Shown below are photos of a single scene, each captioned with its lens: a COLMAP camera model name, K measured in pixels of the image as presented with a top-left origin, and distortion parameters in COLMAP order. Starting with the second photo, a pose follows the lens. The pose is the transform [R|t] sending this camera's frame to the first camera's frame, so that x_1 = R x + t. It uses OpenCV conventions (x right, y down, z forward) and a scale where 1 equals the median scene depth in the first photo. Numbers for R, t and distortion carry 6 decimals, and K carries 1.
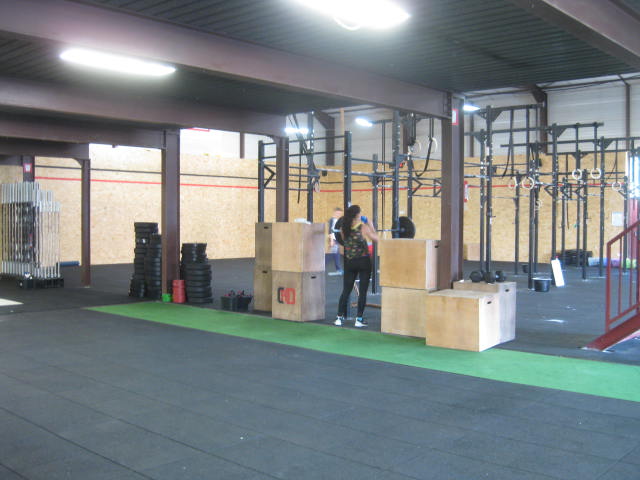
lens RADIAL K [[696.6, 0, 320.4], [0, 696.6, 243.5], [0, 0, 1]] dist [-0.009576, 0.015608]
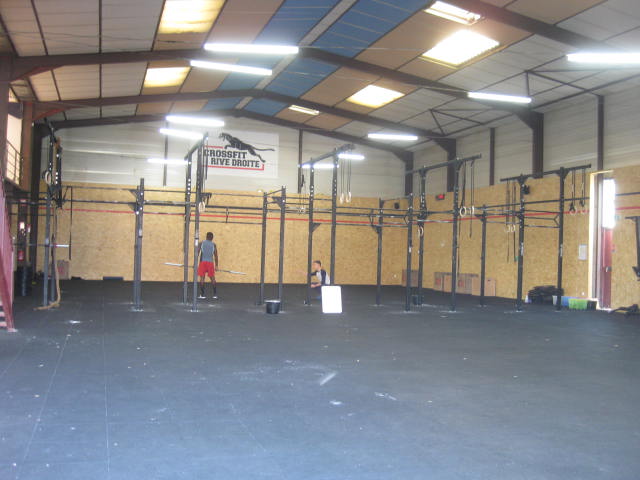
lens RADIAL K [[696.6, 0, 320.4], [0, 696.6, 243.5], [0, 0, 1]] dist [-0.009576, 0.015608]
pose [[0.855946, 0.015847, -0.516822, 0.572308], [-0.048412, 0.997596, -0.049590, 0.009576], [0.514793, 0.067467, 0.854655, 0.109358]]
